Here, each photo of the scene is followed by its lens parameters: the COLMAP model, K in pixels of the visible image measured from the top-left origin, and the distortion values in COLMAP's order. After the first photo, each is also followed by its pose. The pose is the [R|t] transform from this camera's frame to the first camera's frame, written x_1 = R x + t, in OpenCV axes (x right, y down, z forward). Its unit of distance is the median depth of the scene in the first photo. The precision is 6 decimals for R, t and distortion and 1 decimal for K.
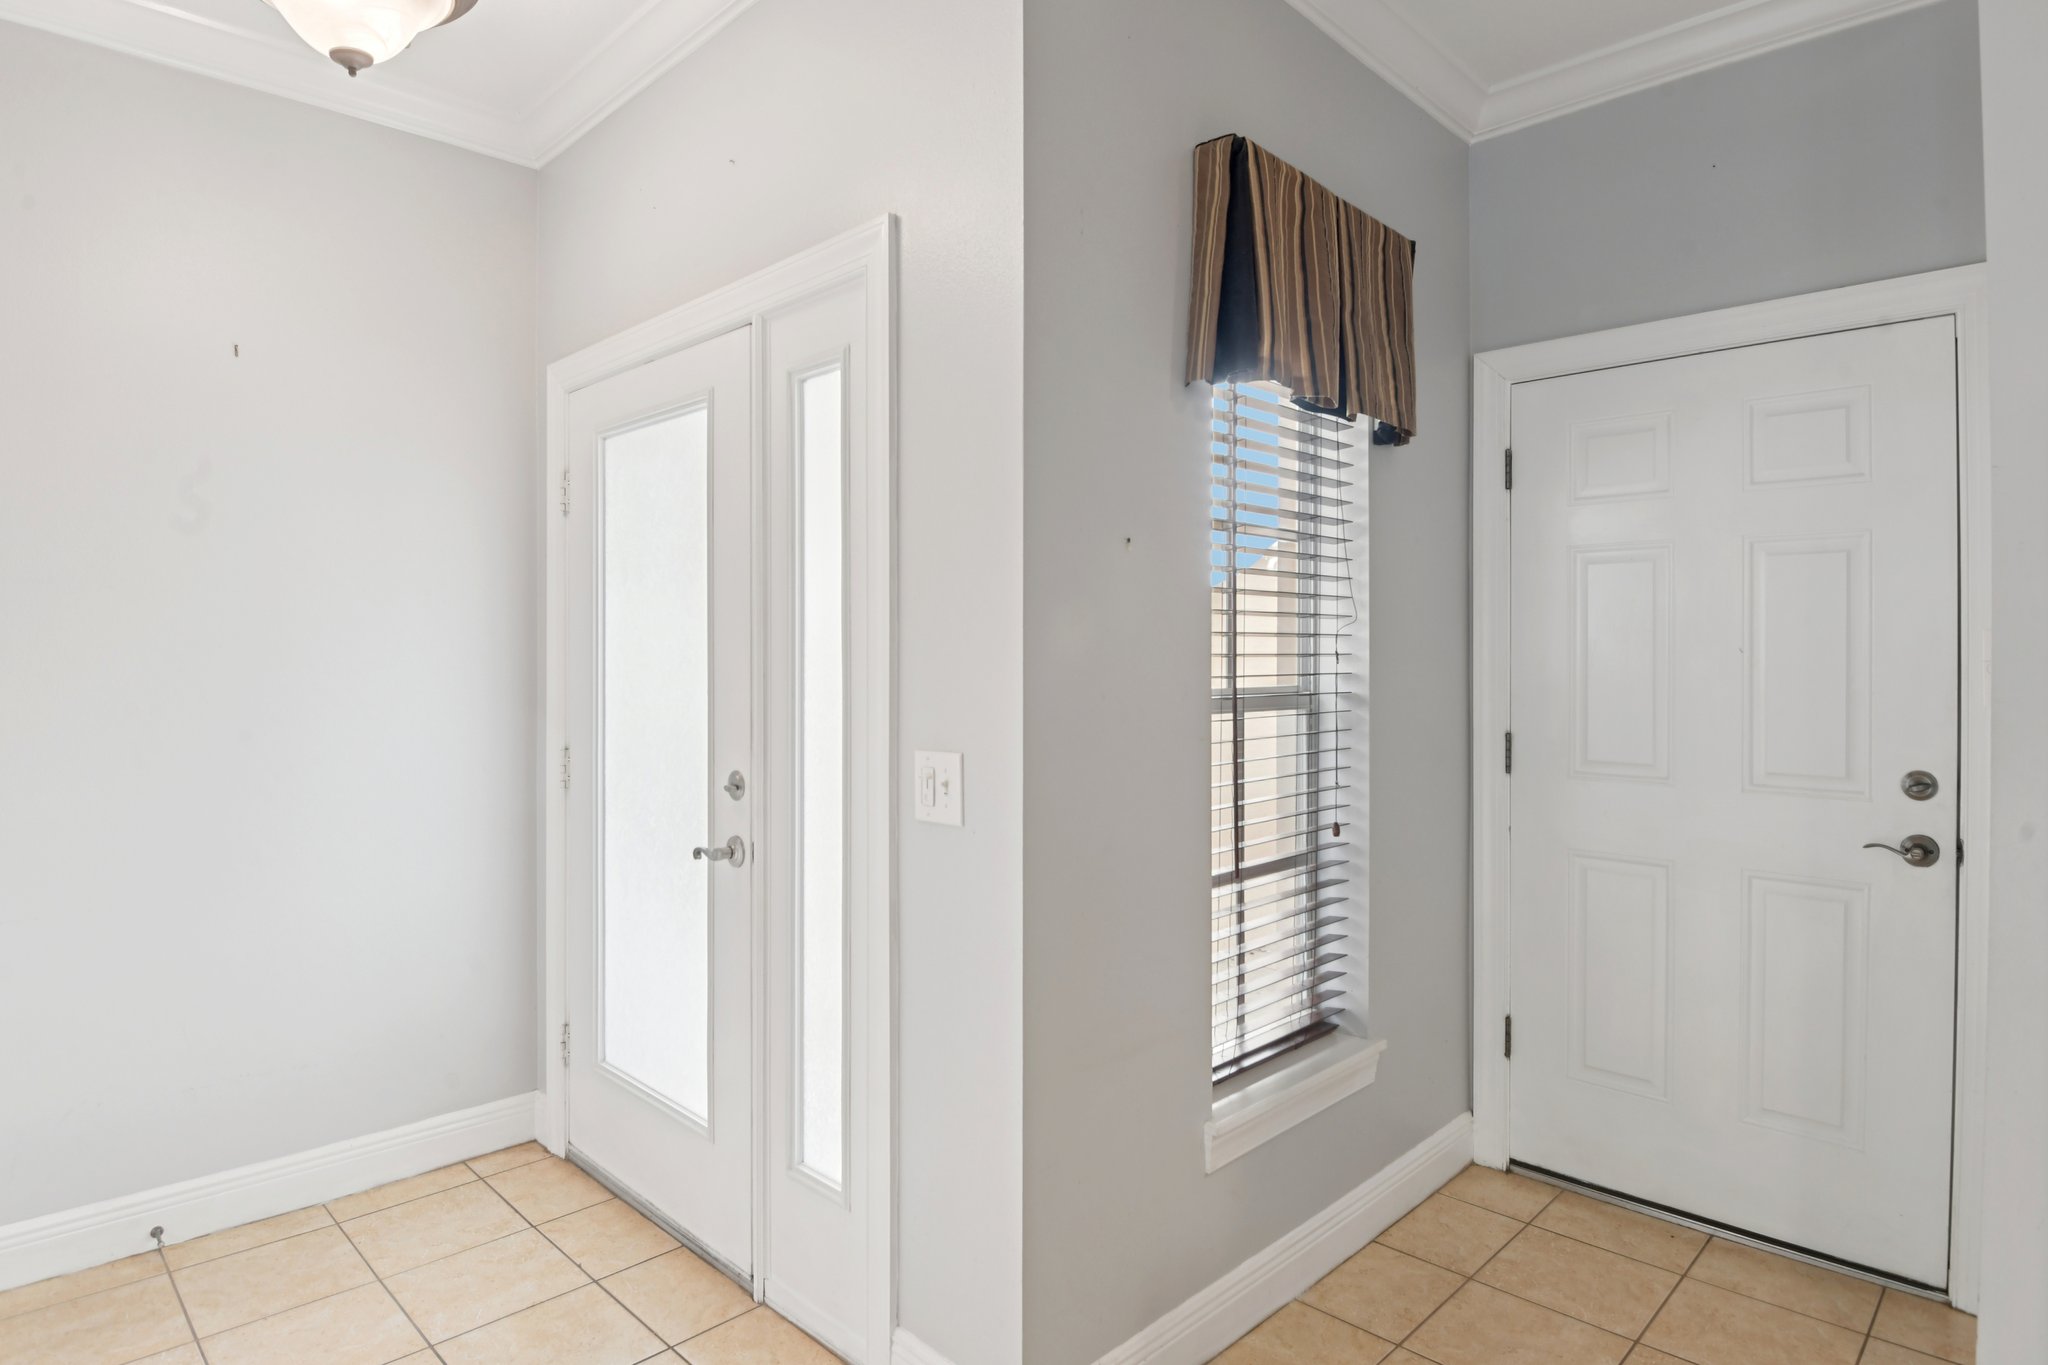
lens RADIAL K [[1114.7, 0, 1032.9], [0, 1114.7, 644.5], [0, 0, 1]] dist [0.005160, -0.015297]
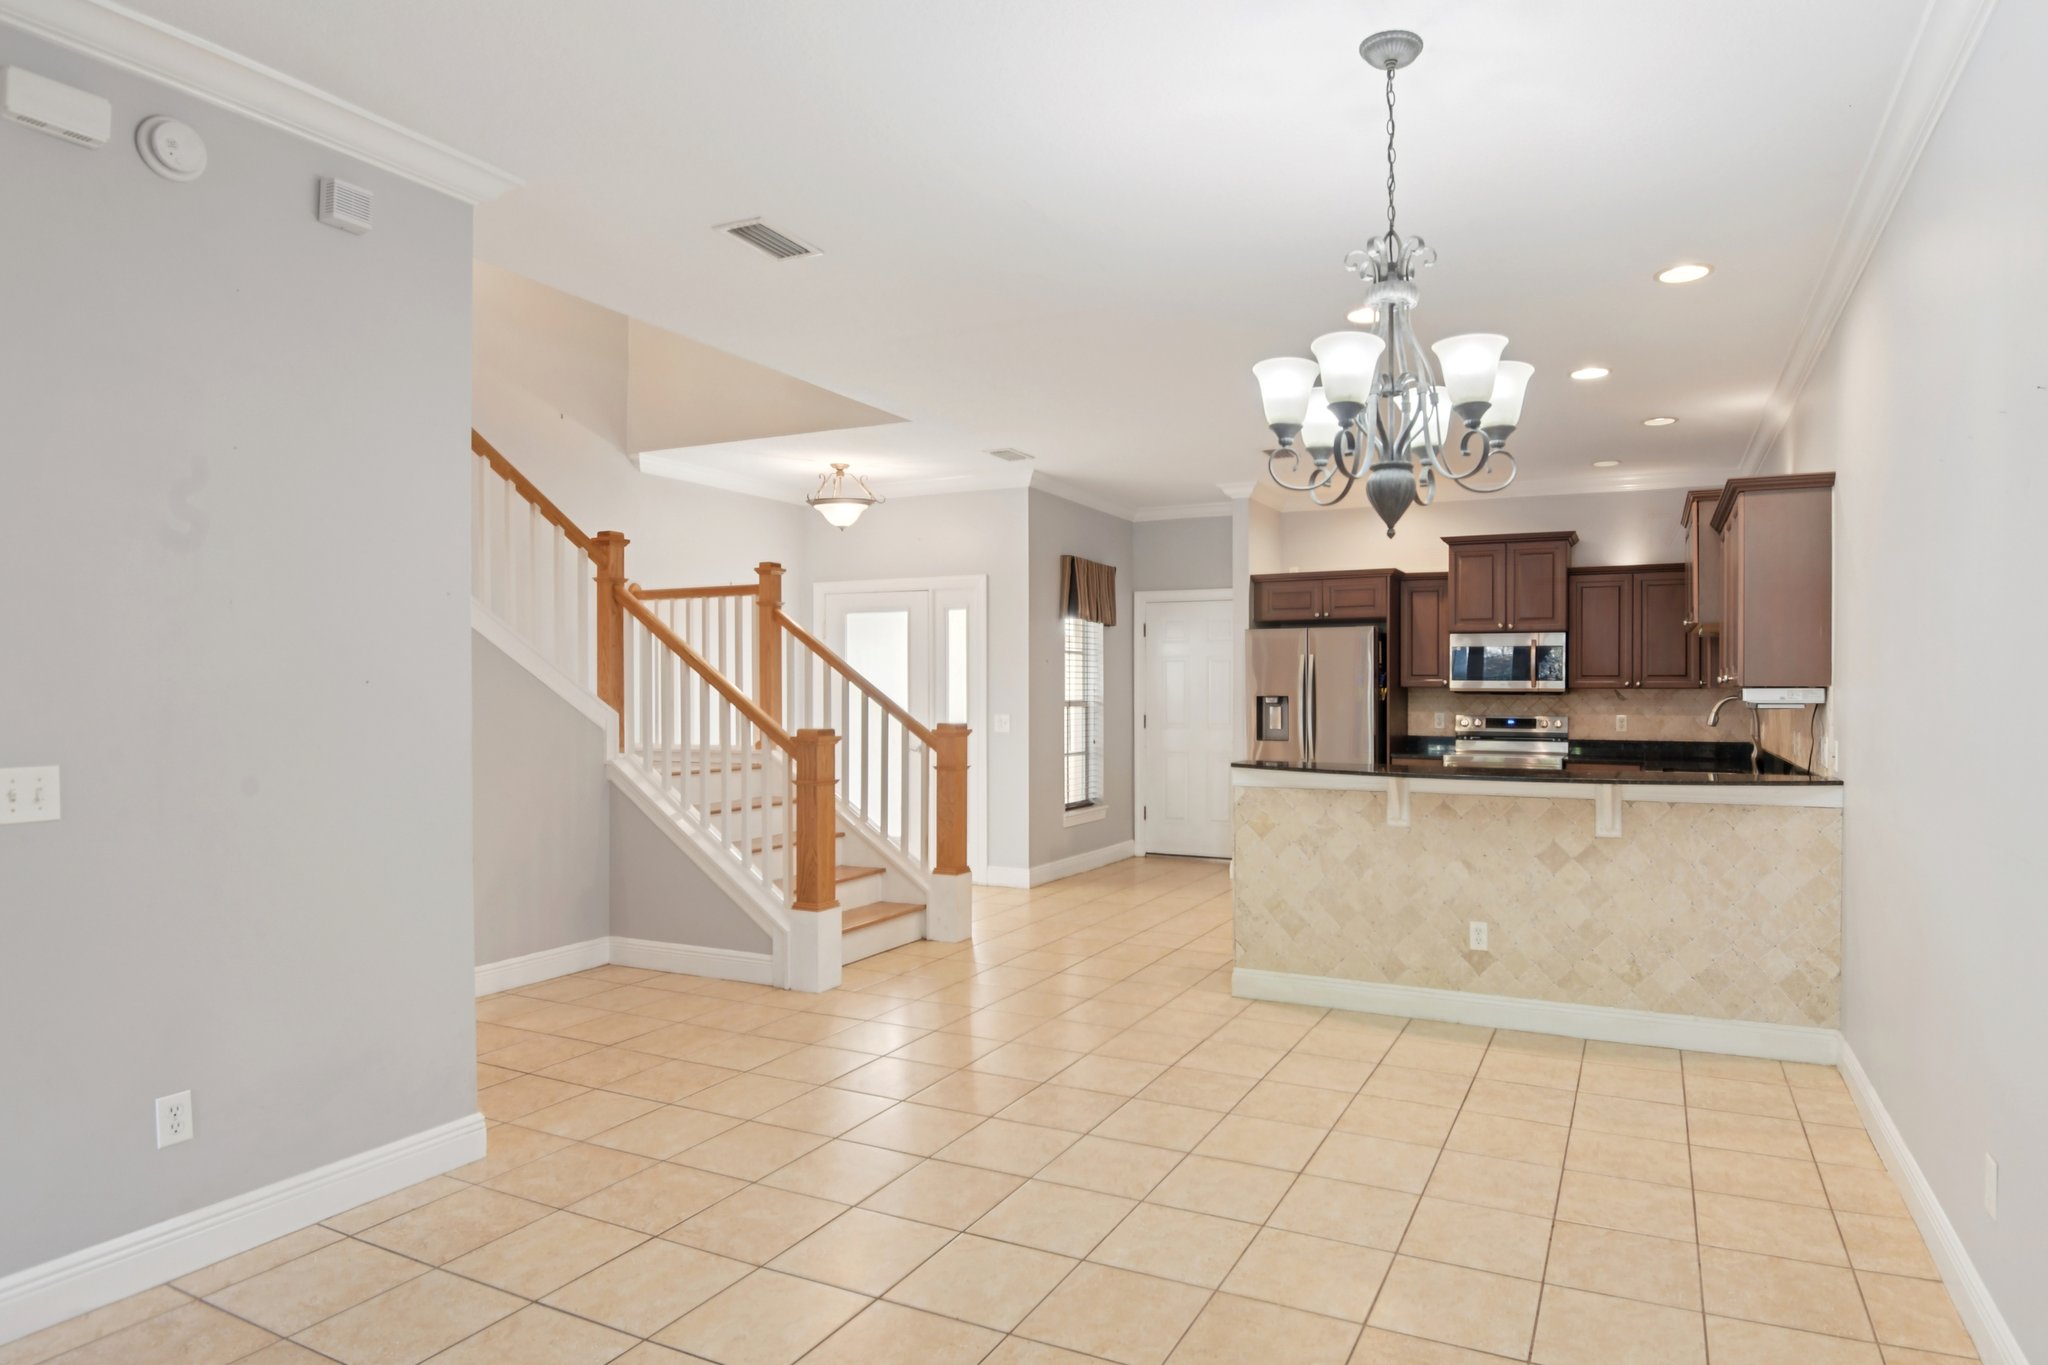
lens RADIAL K [[956.6, 0, 1024.0], [0, 956.6, 682.5], [0, 0, 1]] dist [-0.003700, -0.025024]
pose [[0.973016, -0.000585, 0.230738, -0.587997], [0.000882, 0.999999, -0.001185, -0.009826], [-0.230737, 0.001356, 0.973015, -1.726671]]
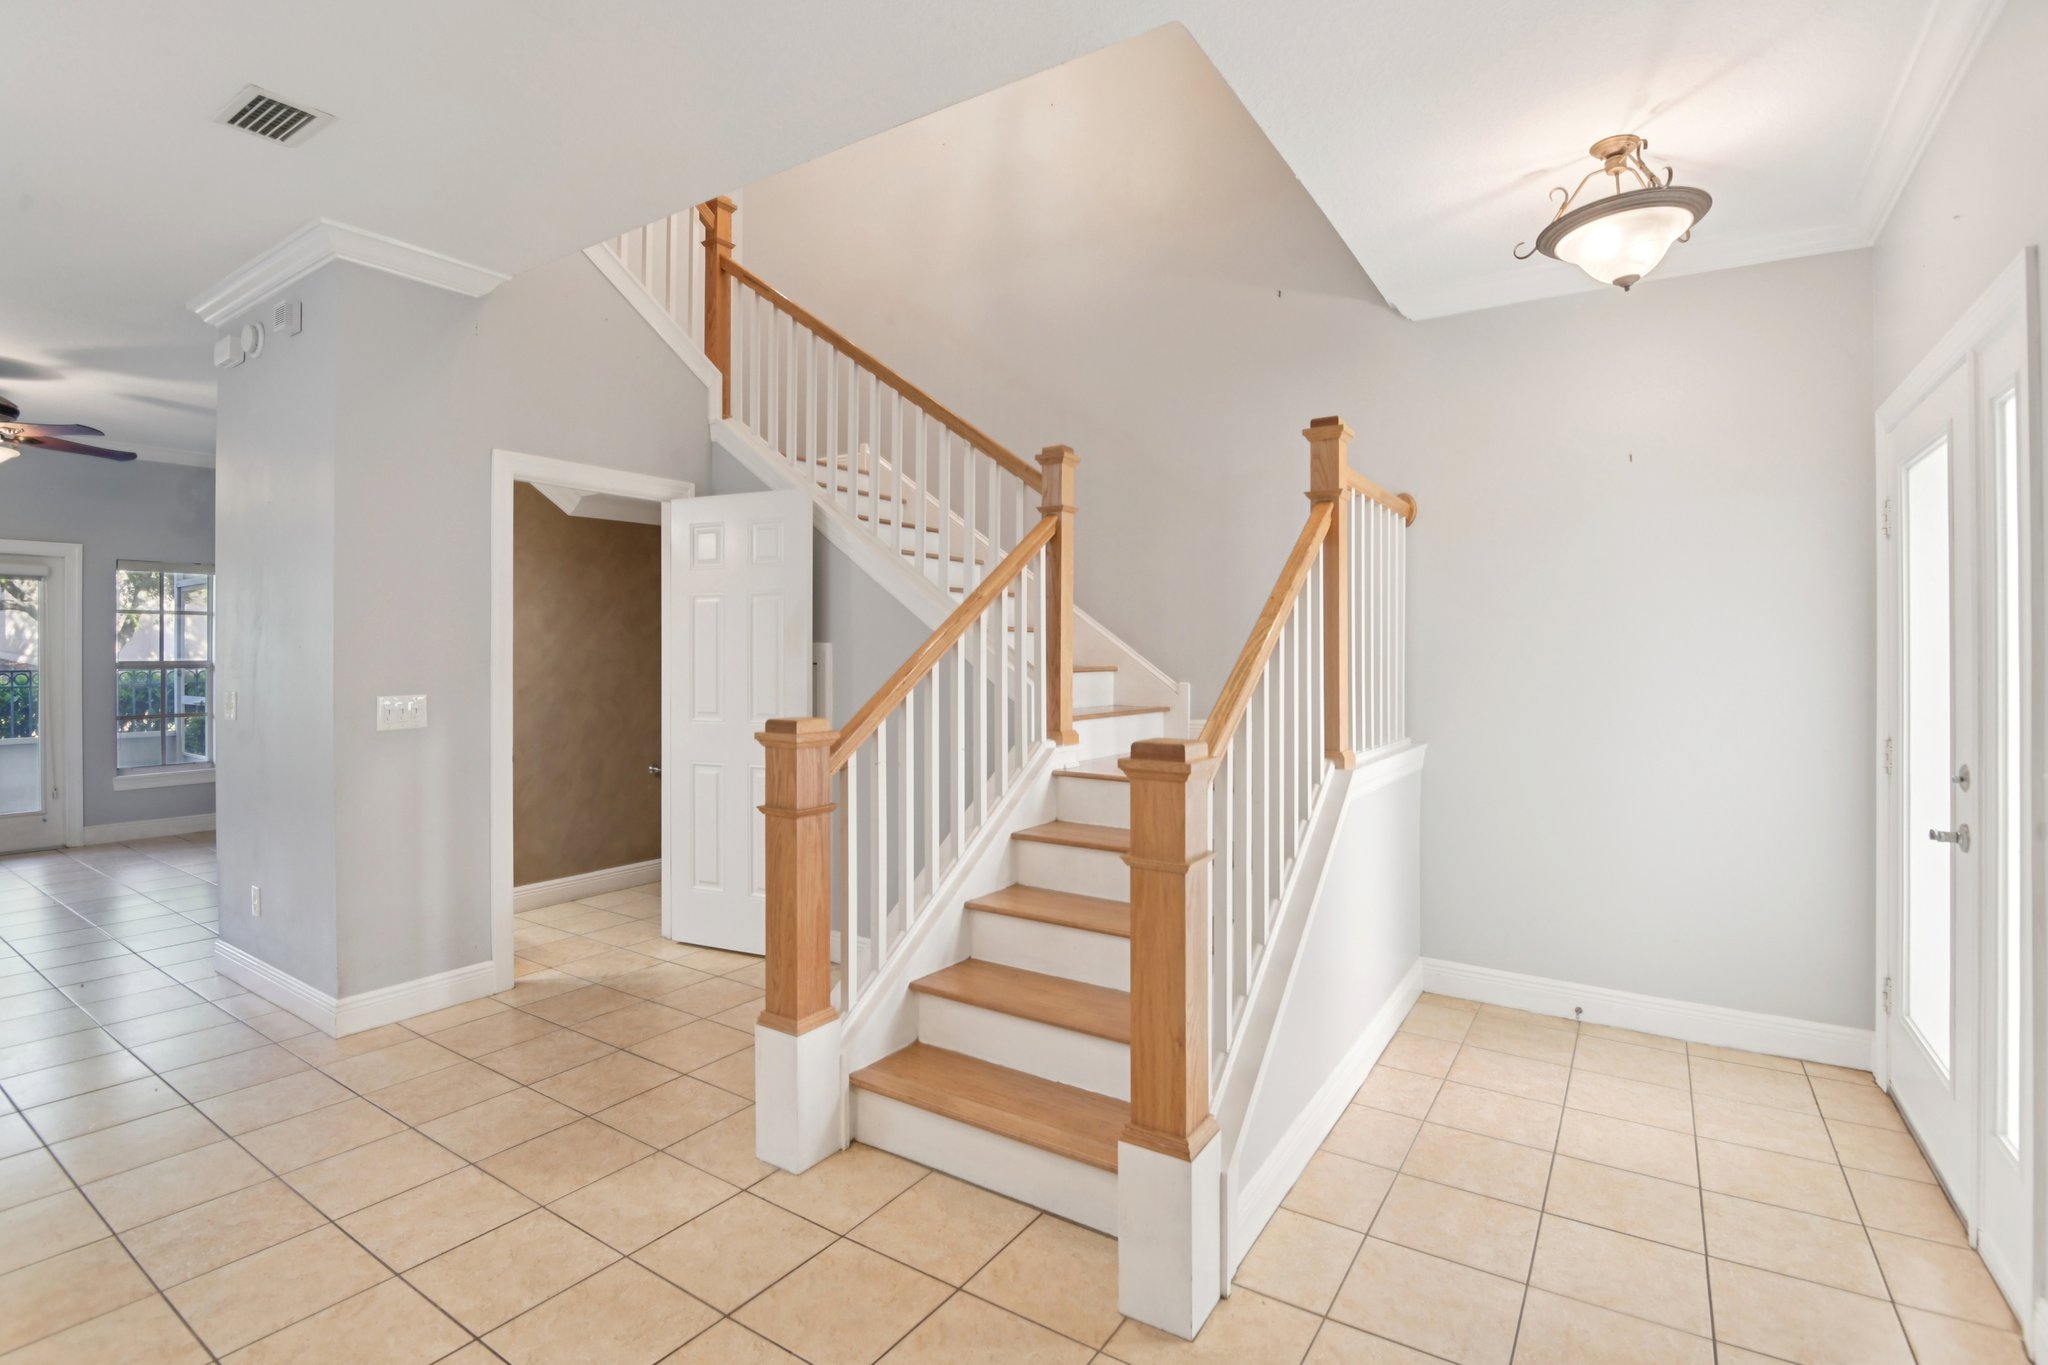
lens RADIAL K [[942.4, 0, 1029.1], [0, 942.4, 652.1], [0, 0, 1]] dist [-0.035688, 0.000125]
pose [[0.213195, -0.003301, -0.977004, 0.384015], [0.006353, 0.999978, -0.001993, -0.001981], [0.976989, -0.005782, 0.213212, -0.087236]]
